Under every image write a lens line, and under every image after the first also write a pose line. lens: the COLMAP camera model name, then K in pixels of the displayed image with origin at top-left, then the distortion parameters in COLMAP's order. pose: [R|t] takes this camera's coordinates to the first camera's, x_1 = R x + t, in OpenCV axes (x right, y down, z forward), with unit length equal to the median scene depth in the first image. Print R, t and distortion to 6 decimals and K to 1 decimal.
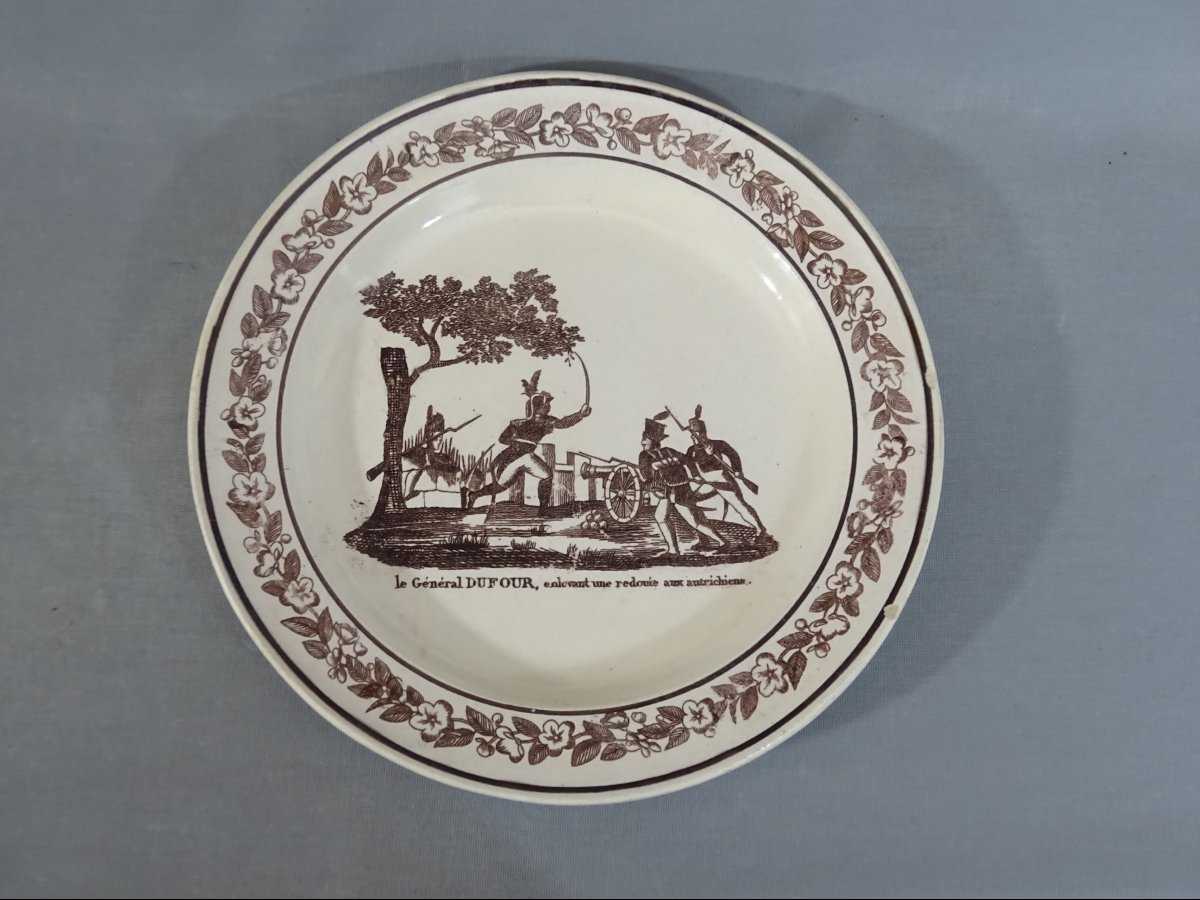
lens RADIAL K [[1606.1, 0, 578.3], [0, 1606.1, 457.2], [0, 0, 1]] dist [0.003946, 0.010888]
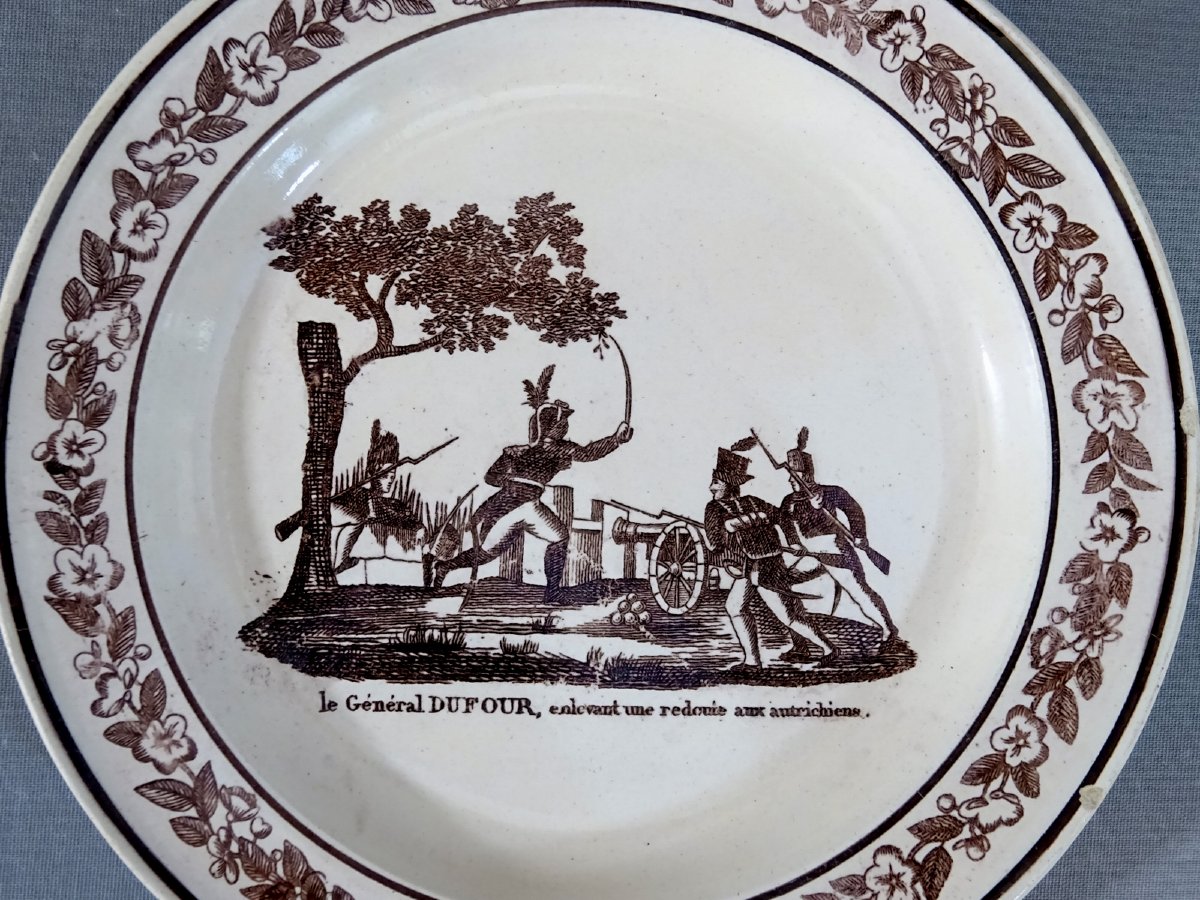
lens RADIAL K [[1606.1, 0, 578.3], [0, 1606.1, 457.2], [0, 0, 1]] dist [0.003946, 0.010888]
pose [[0.999348, 0.034860, -0.009355, -0.007214], [-0.031322, 0.966386, 0.255180, -0.182571], [0.017936, -0.254721, 0.966848, 0.395535]]
